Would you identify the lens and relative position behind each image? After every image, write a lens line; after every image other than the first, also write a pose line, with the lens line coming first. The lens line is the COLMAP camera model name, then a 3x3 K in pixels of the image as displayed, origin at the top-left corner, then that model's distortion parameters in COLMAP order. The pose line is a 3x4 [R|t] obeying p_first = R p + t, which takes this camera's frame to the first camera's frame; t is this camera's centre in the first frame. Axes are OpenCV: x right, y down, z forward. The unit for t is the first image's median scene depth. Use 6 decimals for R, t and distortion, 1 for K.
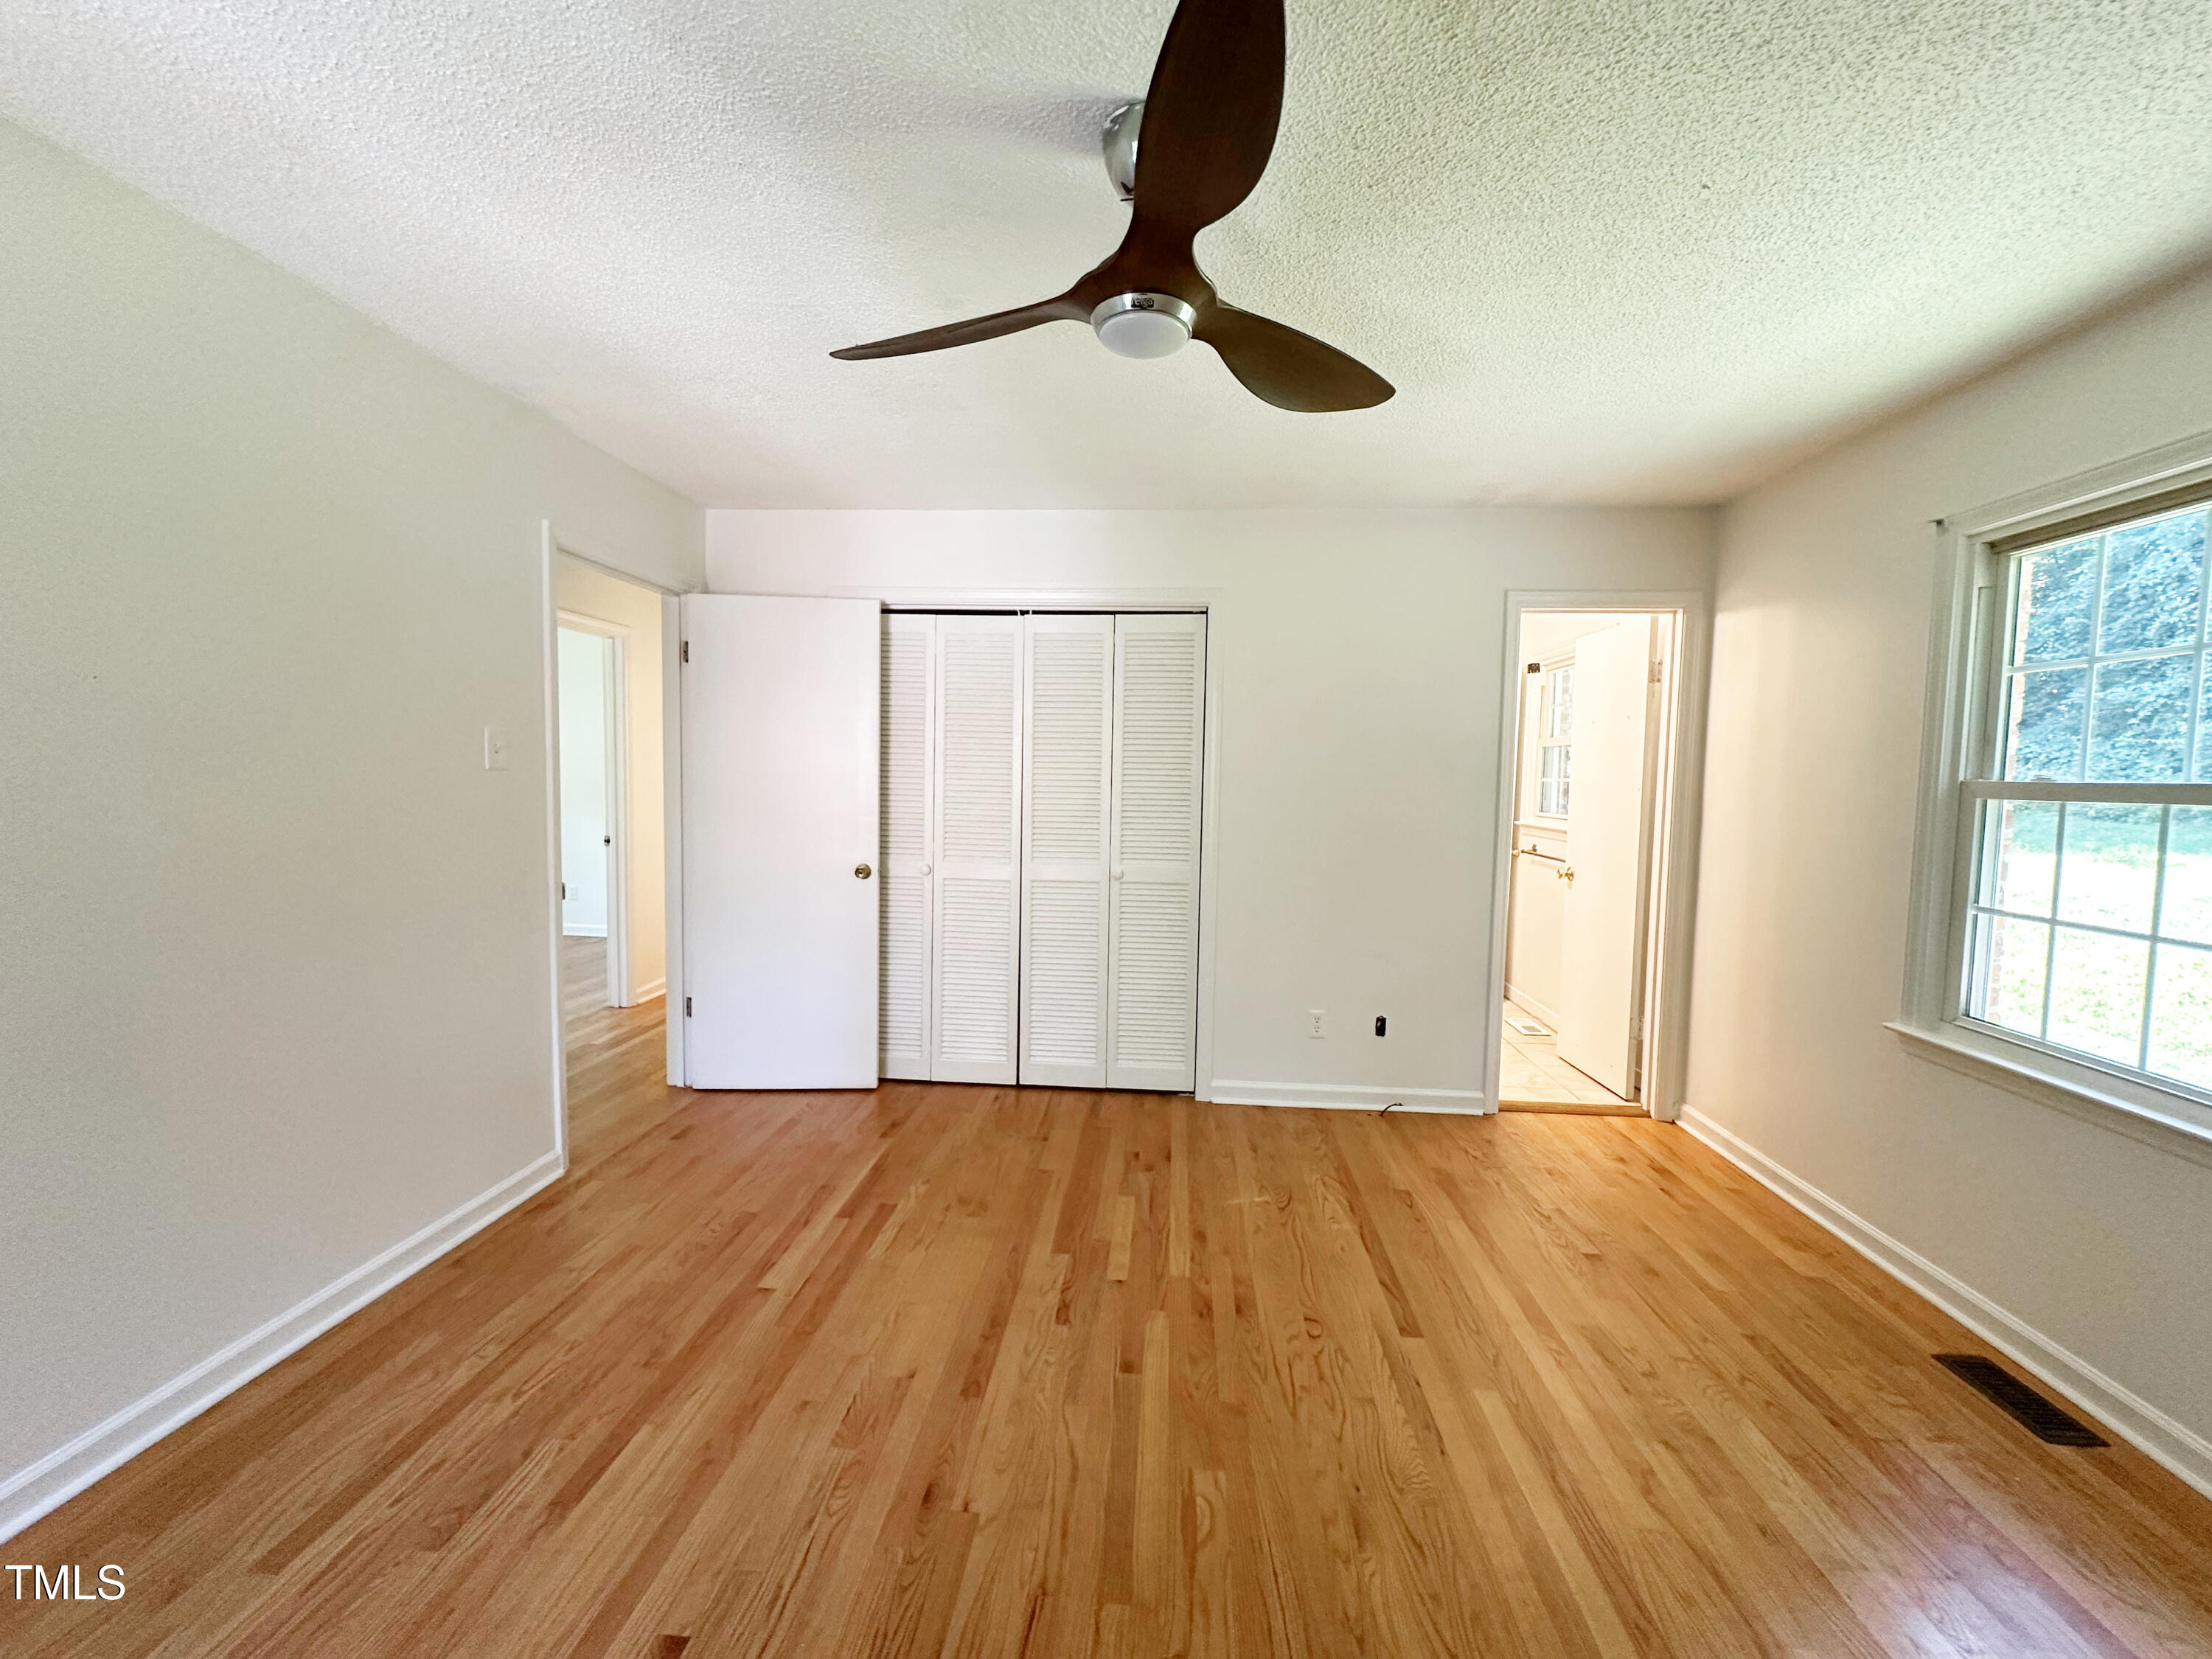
lens RADIAL K [[885.4, 0, 1107.9], [0, 885.4, 831.6], [0, 0, 1]] dist [-0.000793, -0.000294]
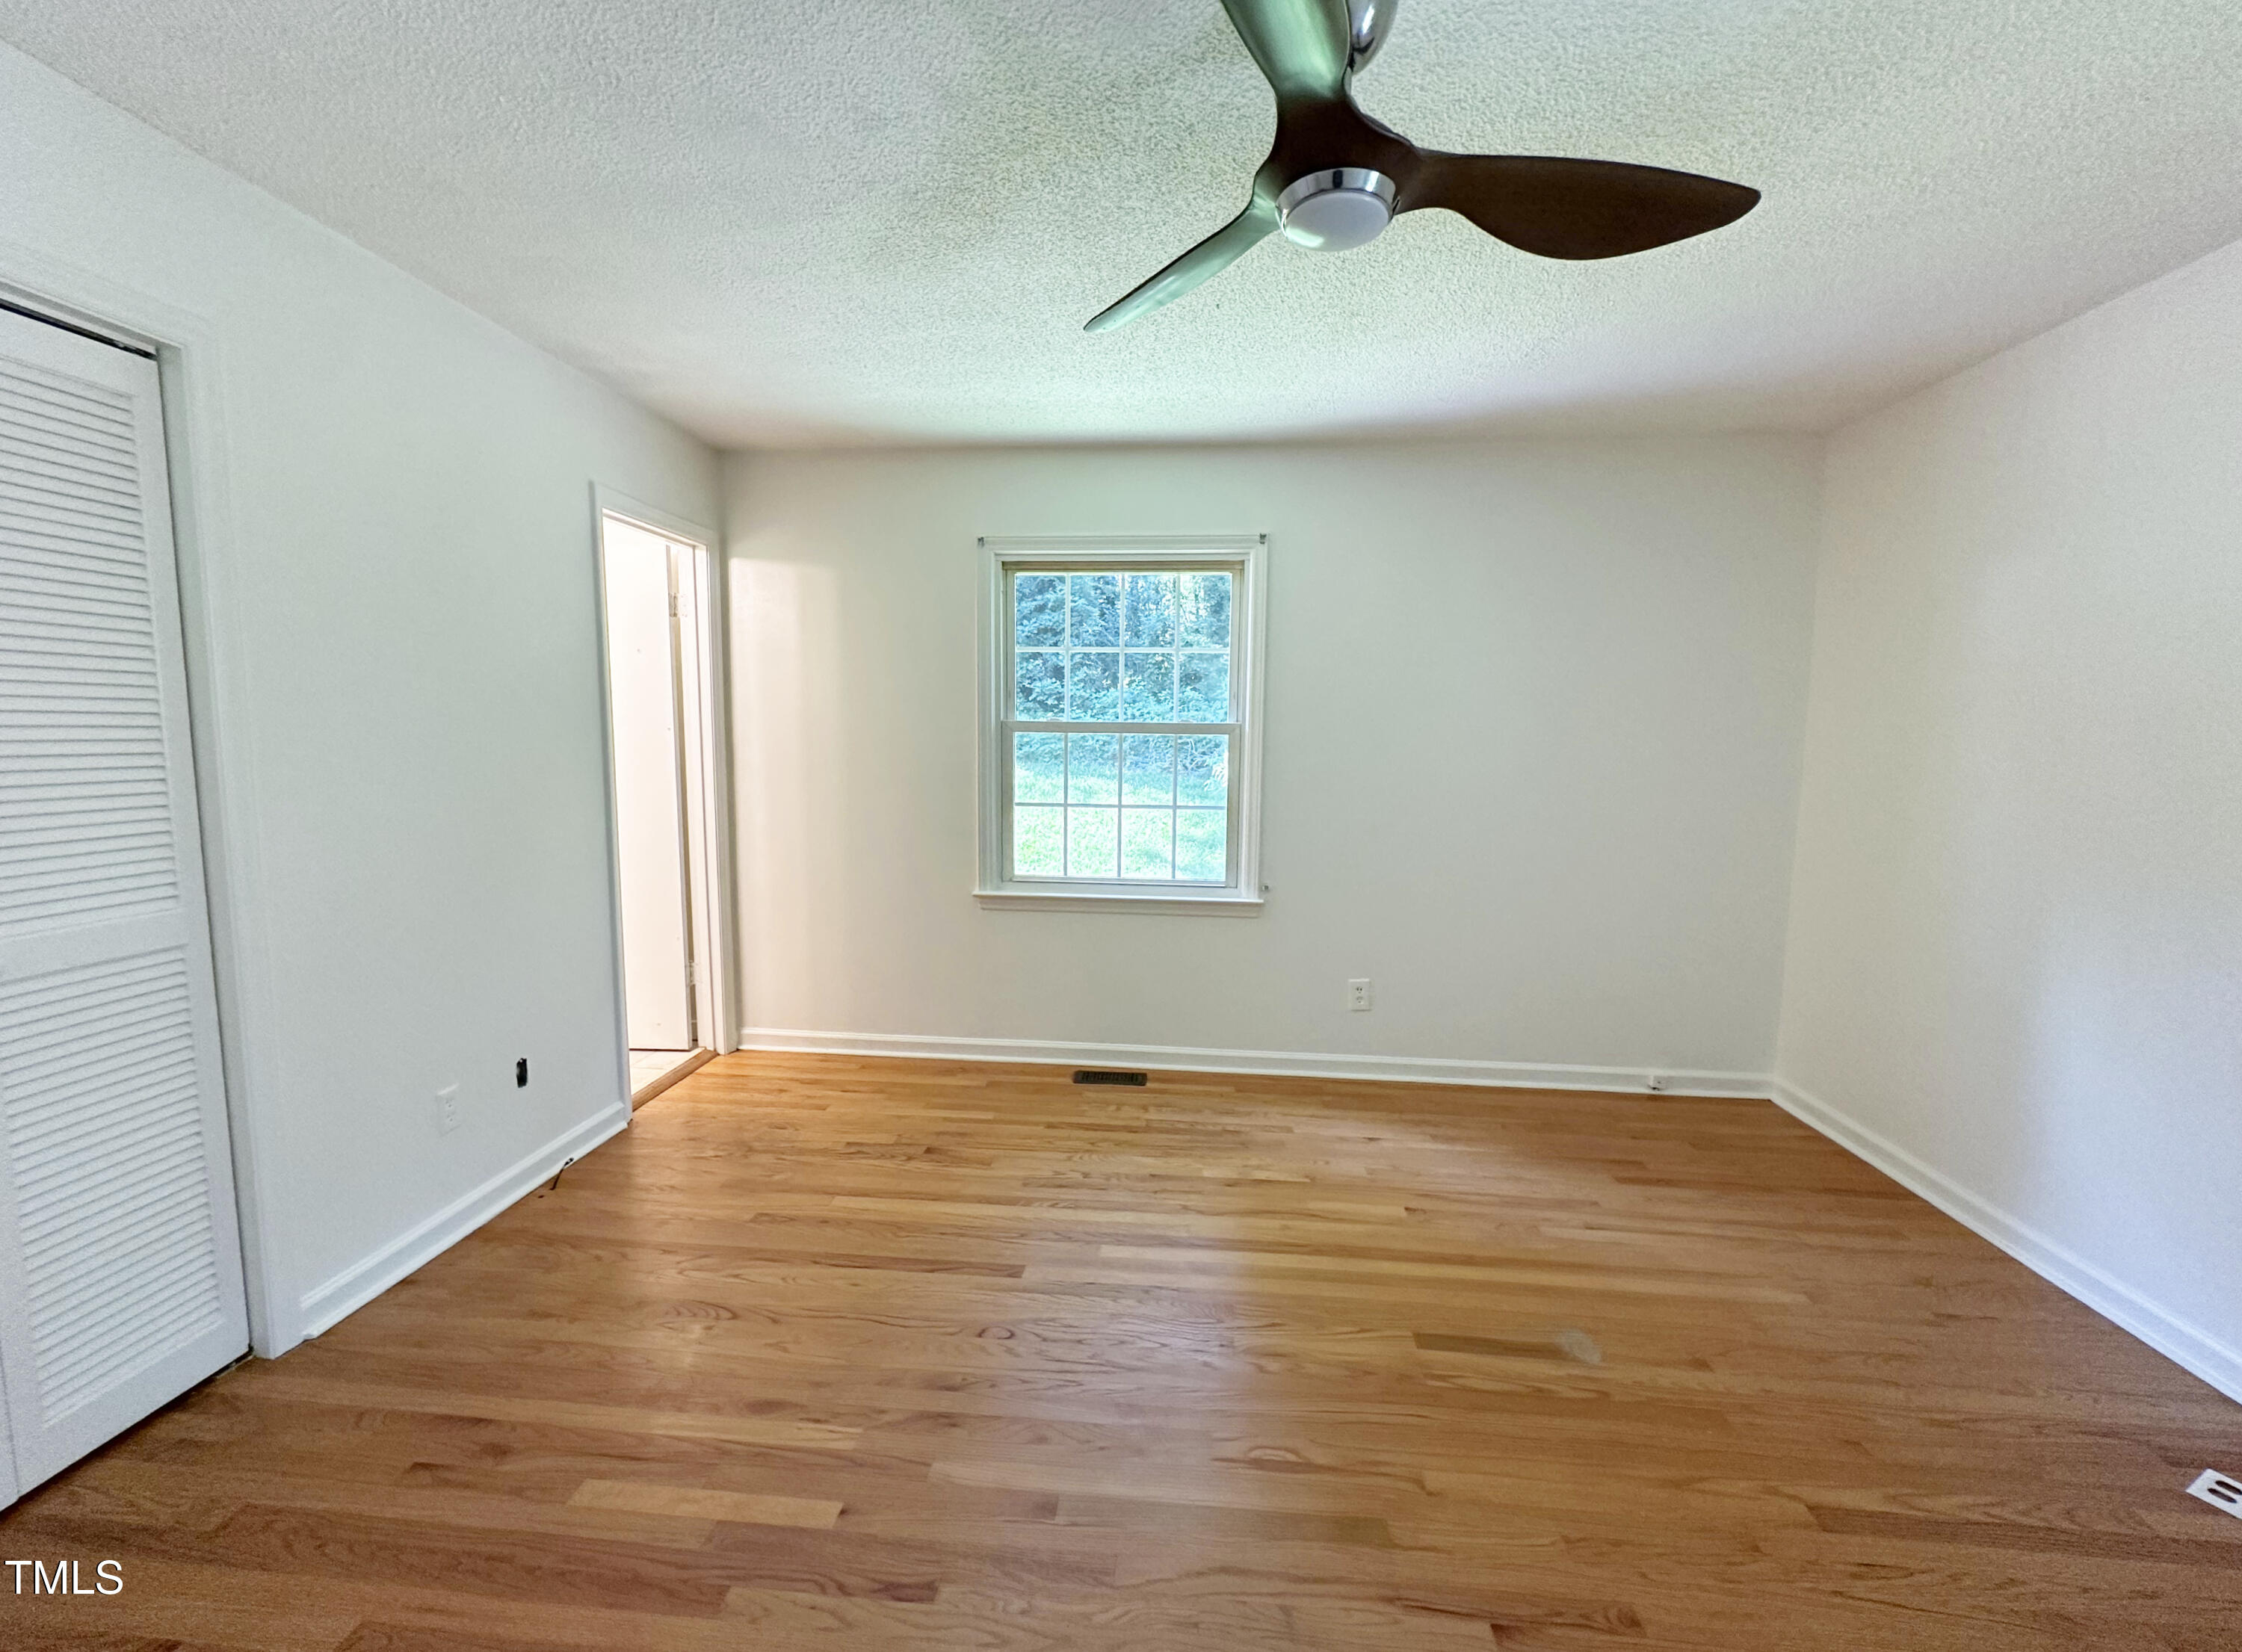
lens RADIAL K [[914.7, 0, 1124.6], [0, 914.7, 827.7], [0, 0, 1]] dist [-0.002909, 0.000096]
pose [[0.016579, -0.122828, 0.992289, -0.445492], [0.053537, 0.991111, 0.121788, -0.041734], [-0.998428, 0.051106, 0.023007, 0.580664]]
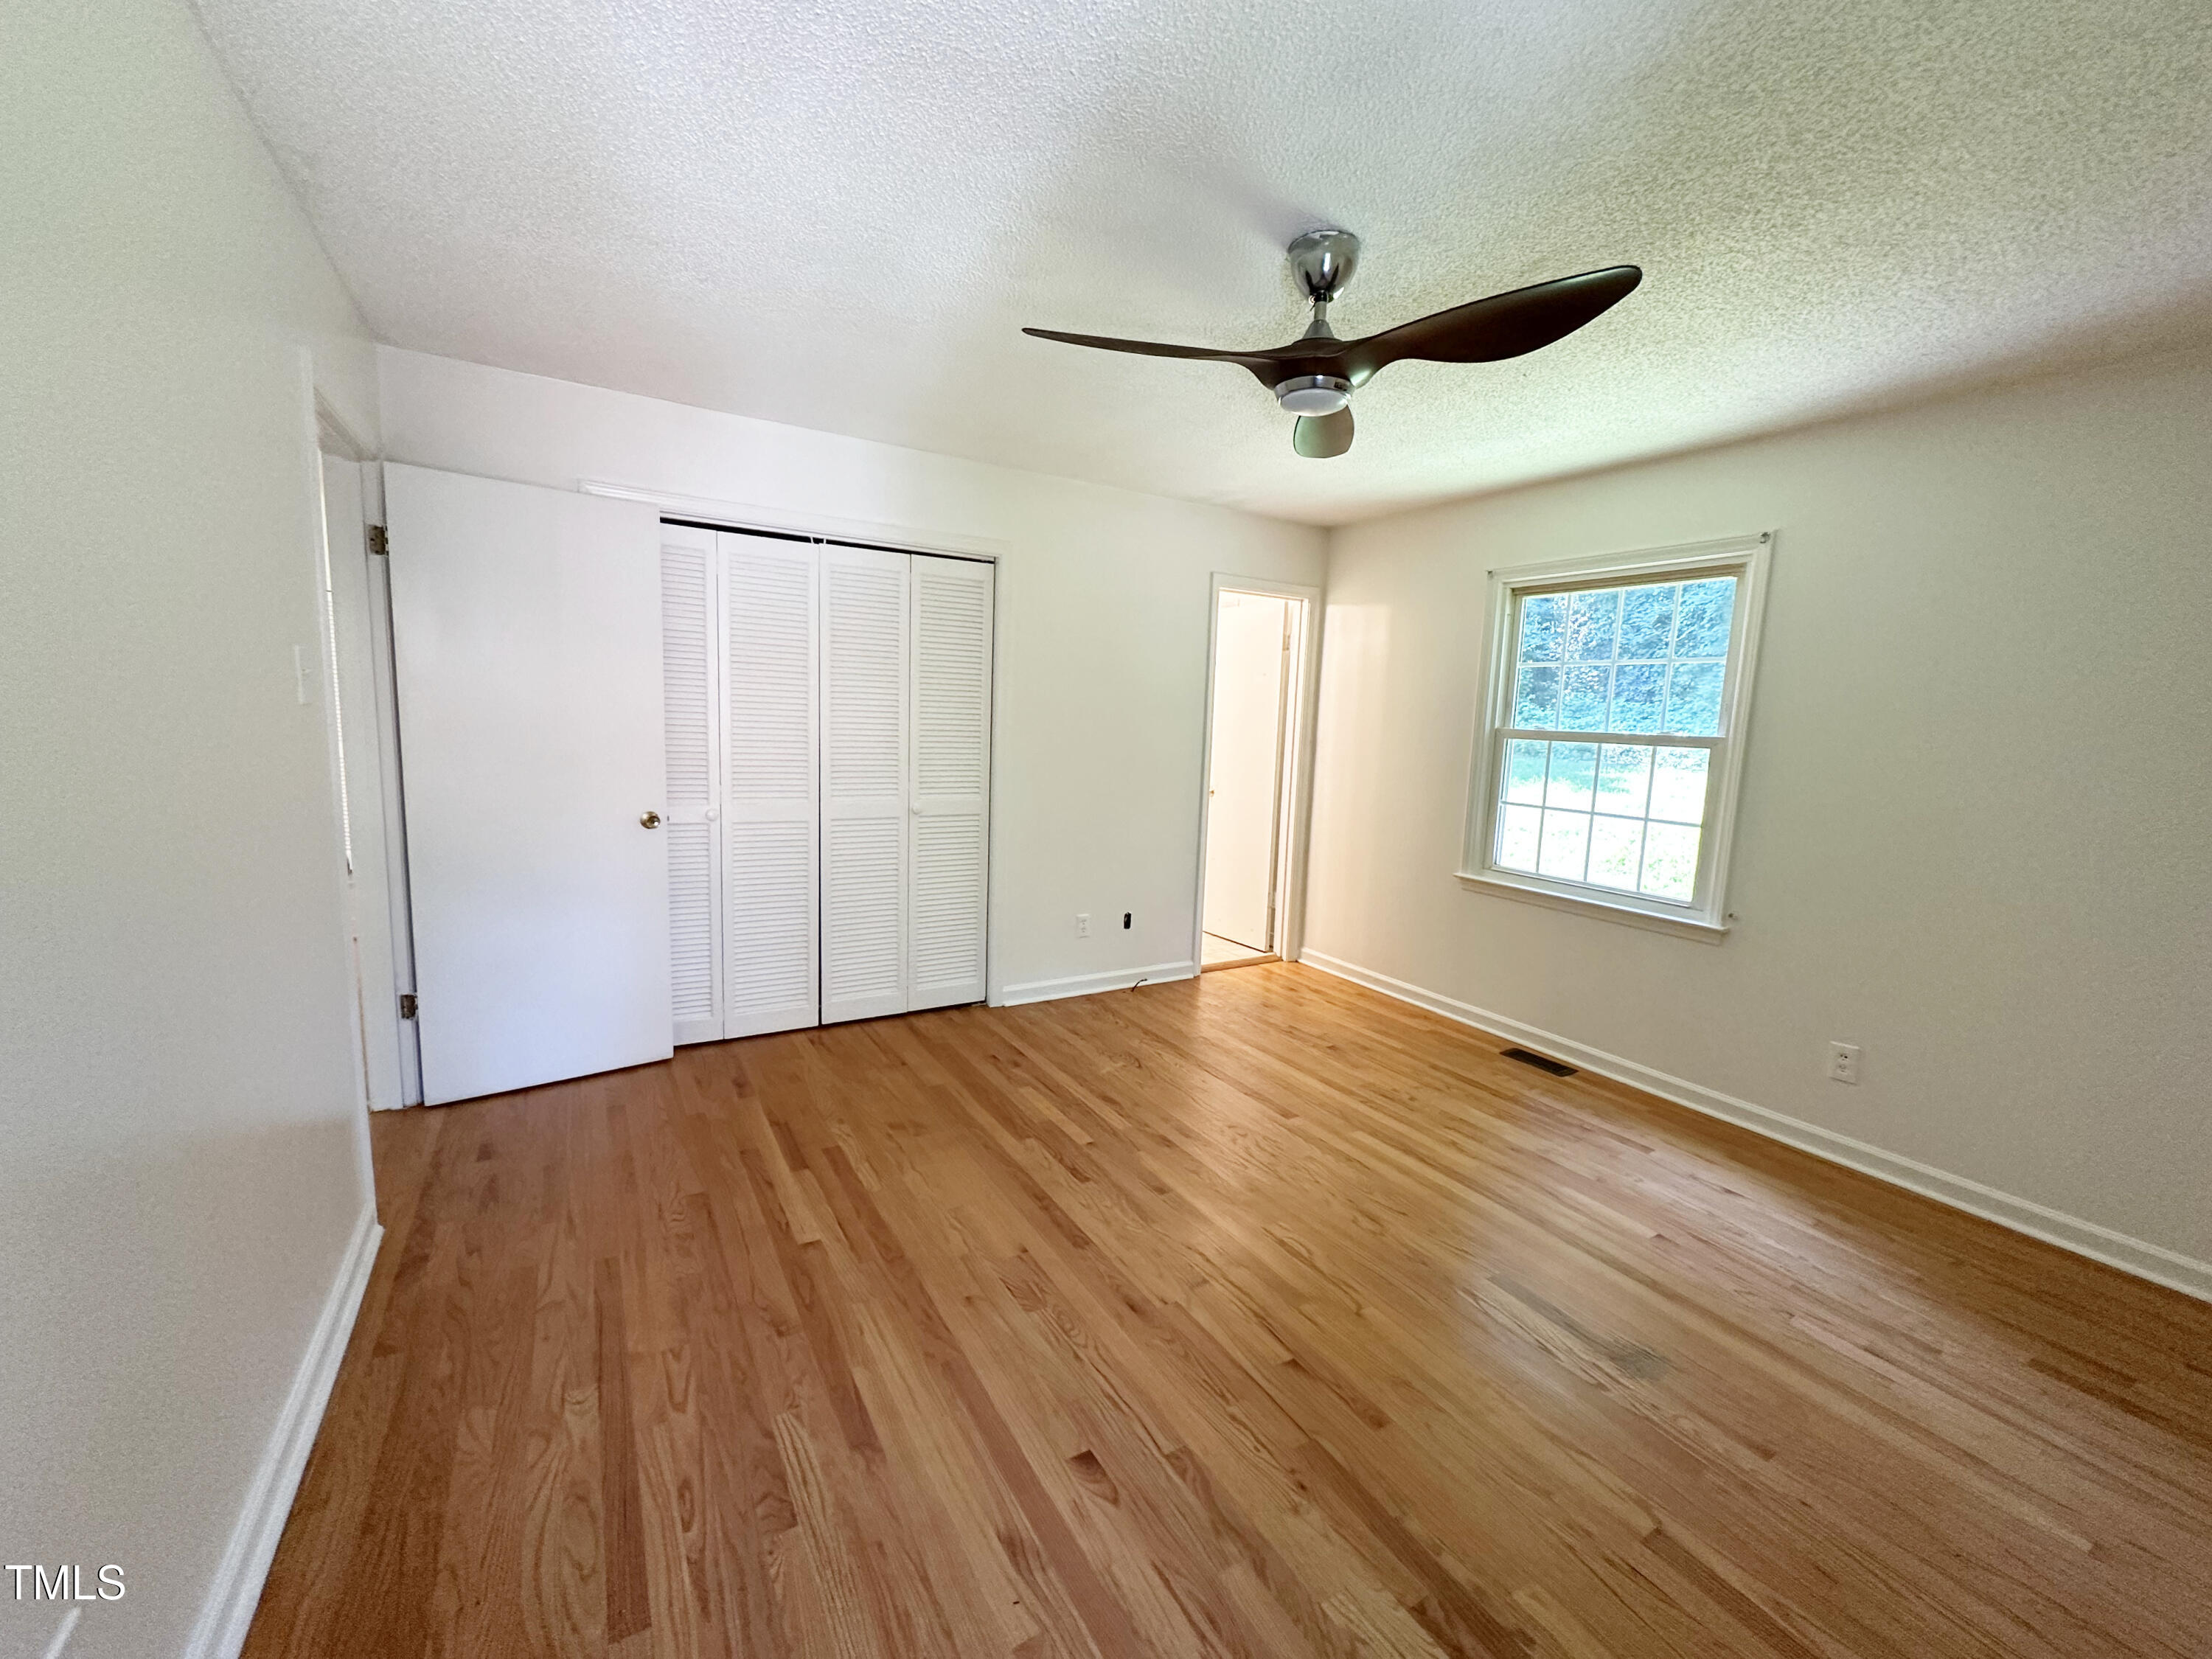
lens RADIAL K [[886.8, 0, 1109.1], [0, 886.8, 831.0], [0, 0, 1]] dist [-0.002176, 0.000905]
pose [[0.814473, -0.065180, 0.576529, -0.488565], [0.015644, 0.995776, 0.090477, -0.019880], [-0.579991, -0.064672, 0.812052, 0.022873]]
